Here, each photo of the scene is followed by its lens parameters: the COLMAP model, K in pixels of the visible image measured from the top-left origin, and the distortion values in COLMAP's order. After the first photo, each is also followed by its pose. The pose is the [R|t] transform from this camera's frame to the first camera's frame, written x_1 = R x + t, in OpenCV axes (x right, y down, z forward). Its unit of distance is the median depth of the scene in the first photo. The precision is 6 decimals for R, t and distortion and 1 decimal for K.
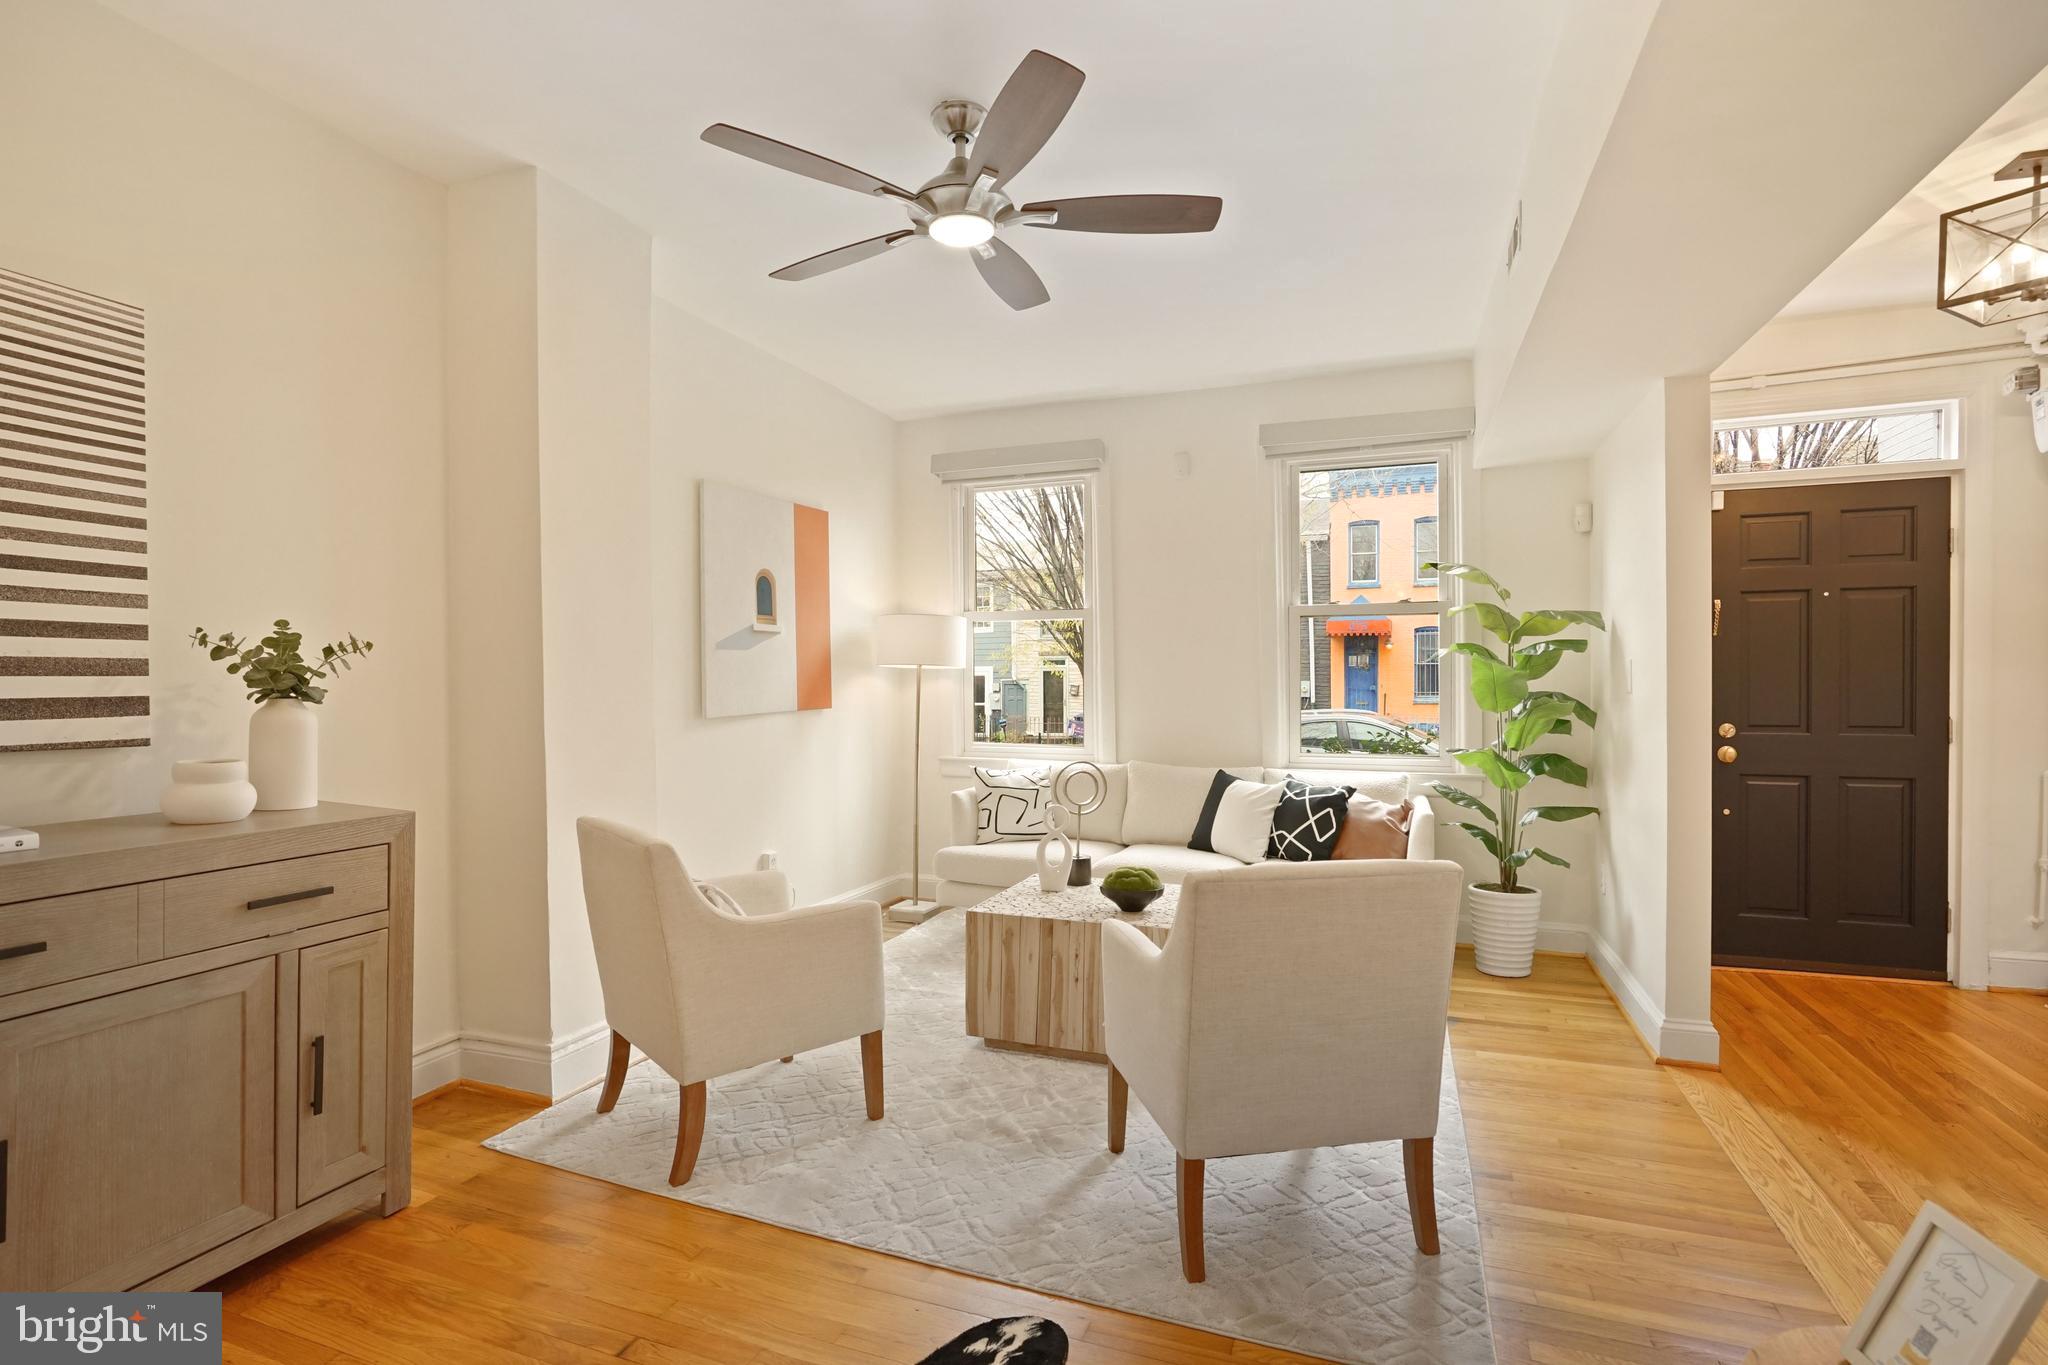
lens RADIAL K [[994.2, 0, 1024.0], [0, 994.2, 682.5], [0, 0, 1]] dist [-0.057777, 0.029996]
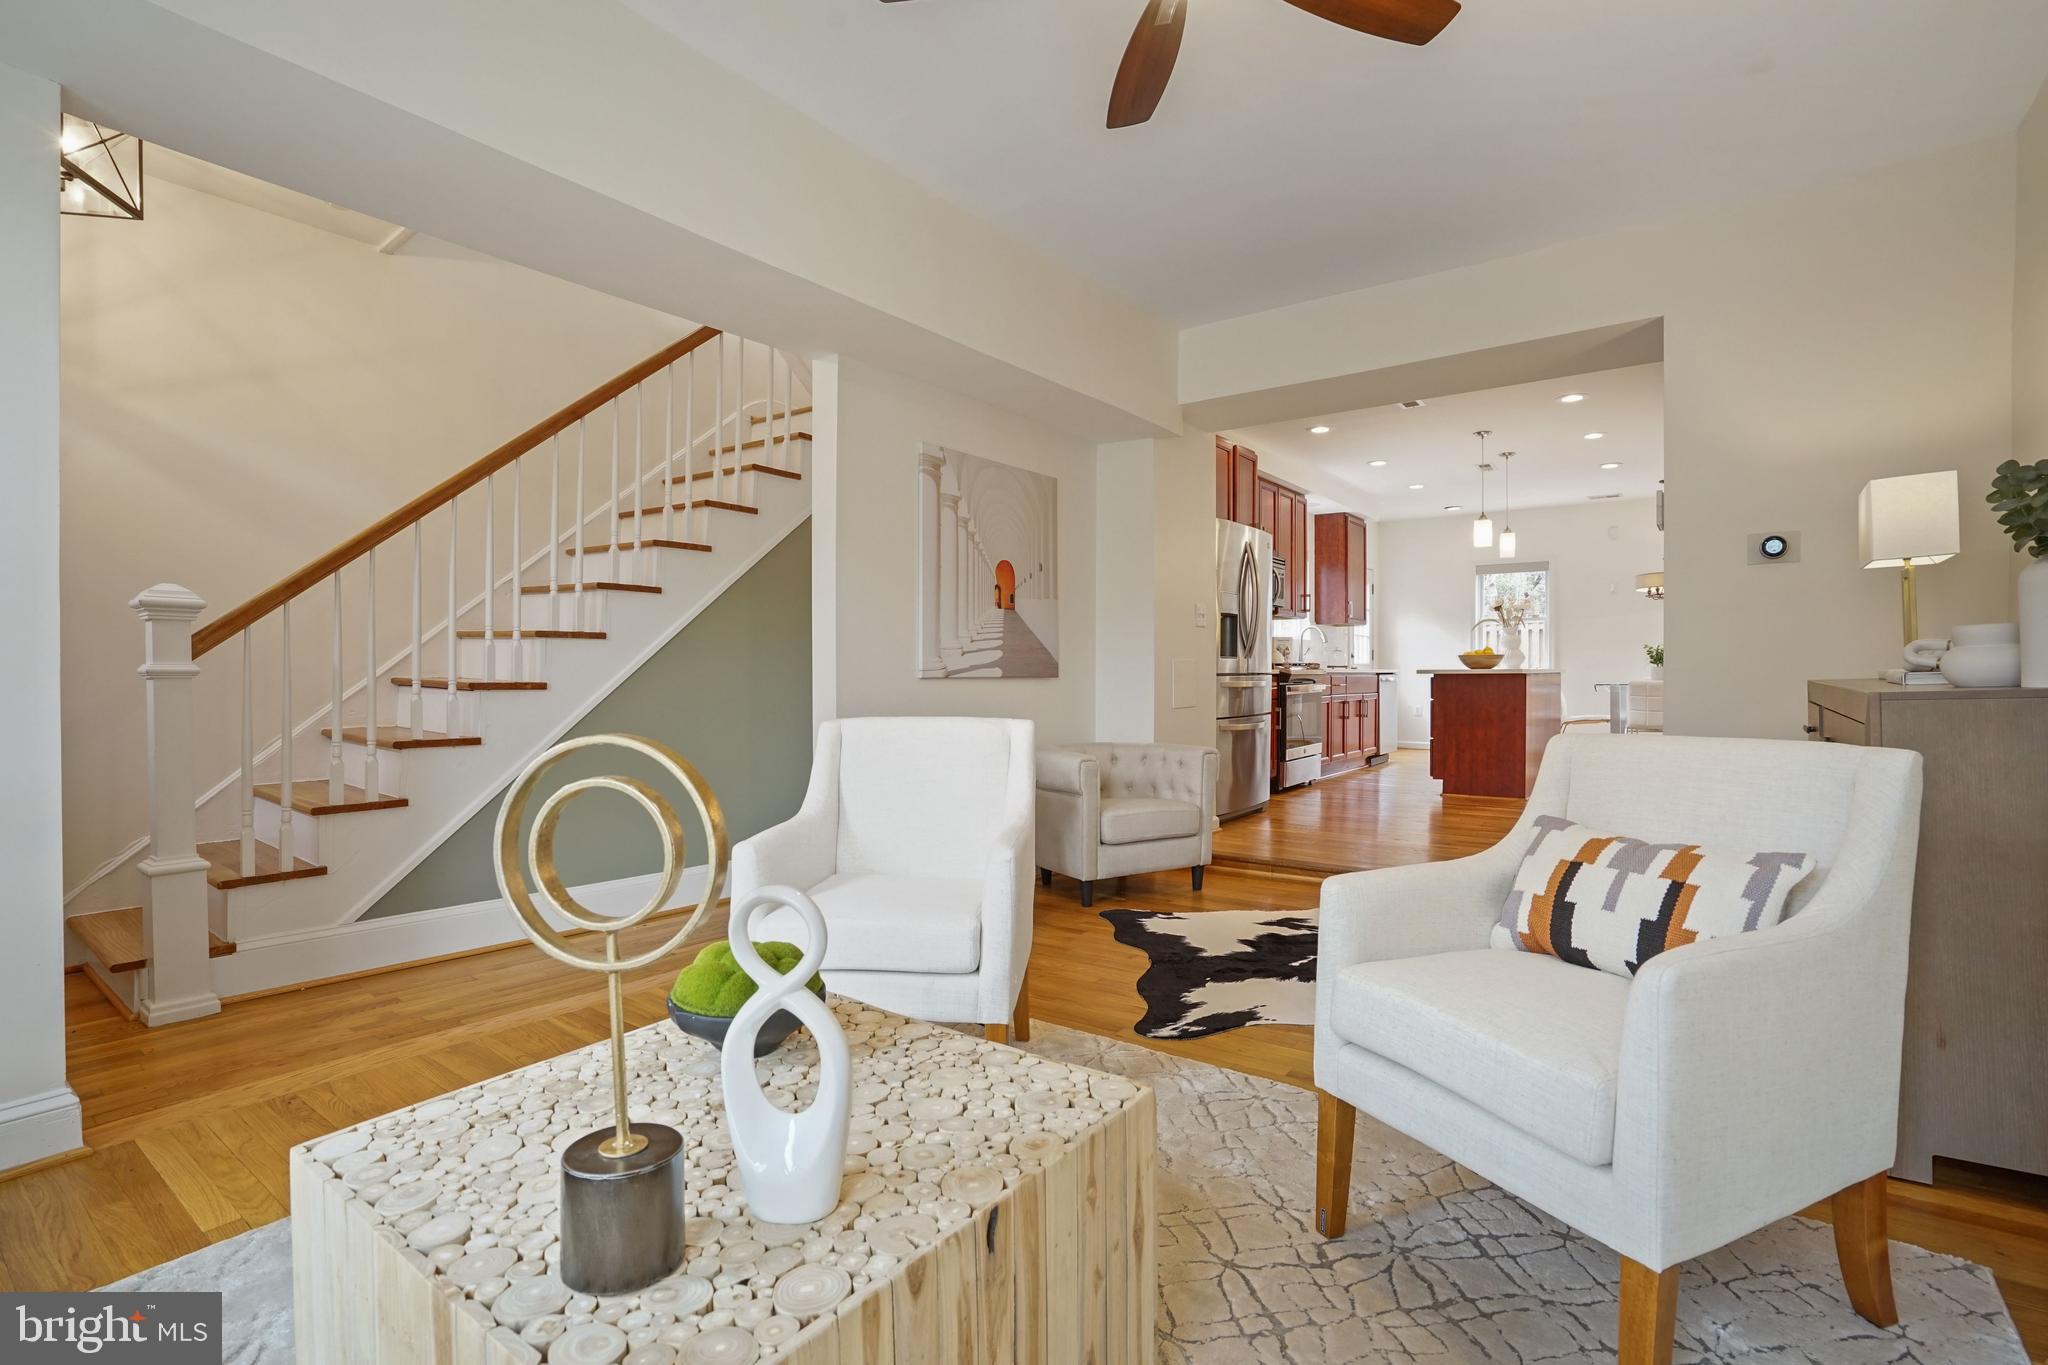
lens RADIAL K [[965.1, 0, 1033.8], [0, 965.1, 682.9], [0, 0, 1]] dist [-0.053676, 0.026363]
pose [[-0.959279, 0.001333, 0.282458, -0.096291], [0.003722, 0.999962, 0.007920, 0.058278], [-0.282437, 0.008649, -0.959247, 1.060671]]
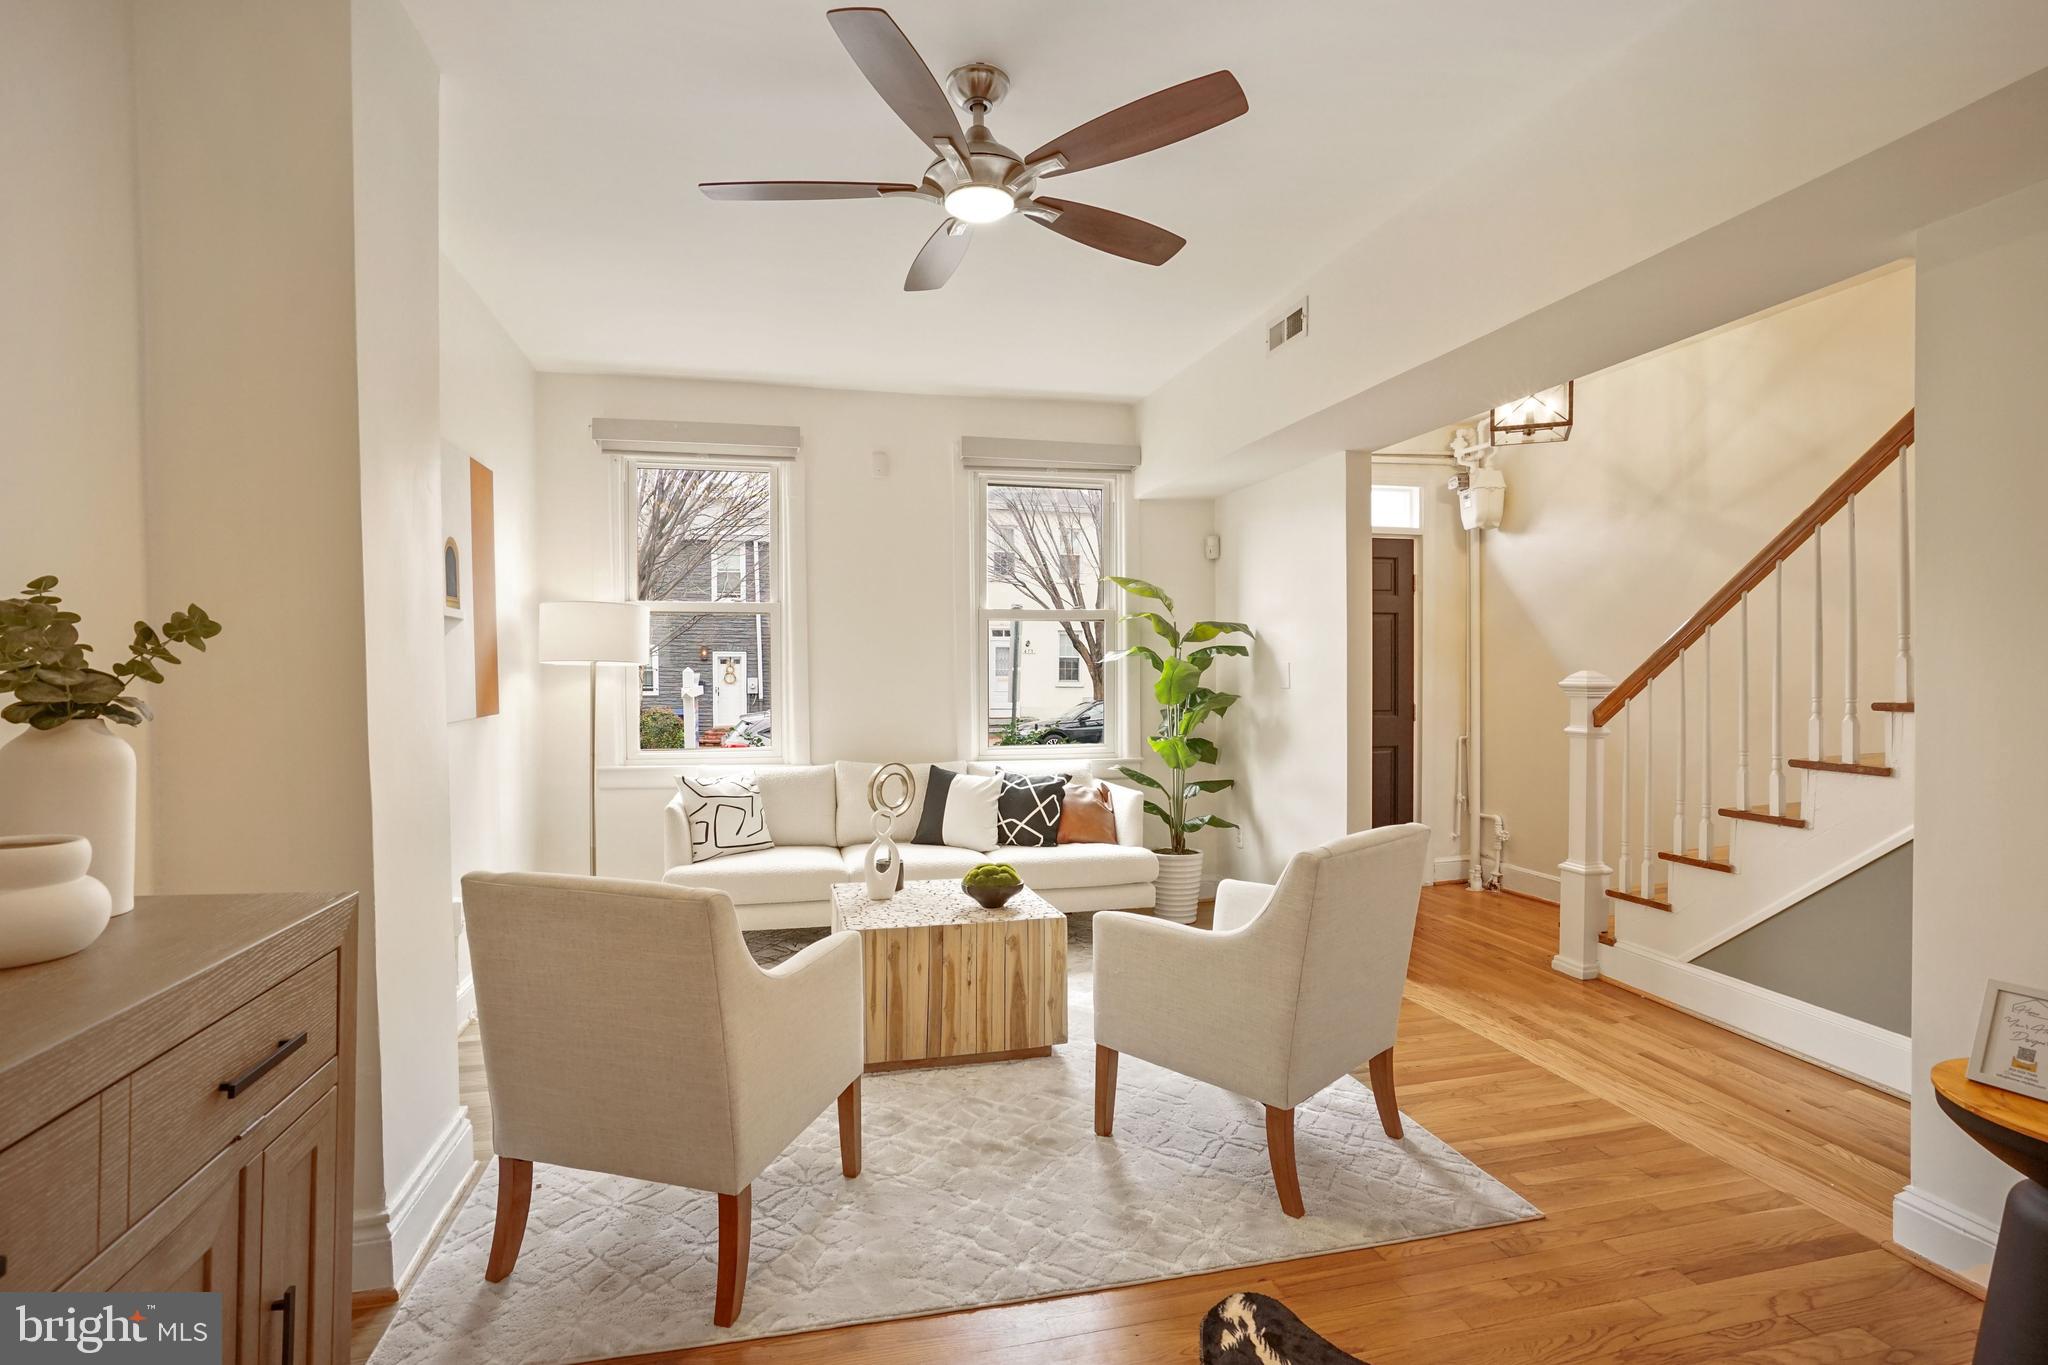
lens RADIAL K [[965.1, 0, 1033.8], [0, 965.1, 682.9], [0, 0, 1]] dist [-0.053676, 0.026363]
pose [[0.820153, -0.003722, 0.572133, -0.330595], [0.001280, 0.999988, 0.004669, -0.002740], [-0.572143, -0.003097, 0.820148, 0.132589]]
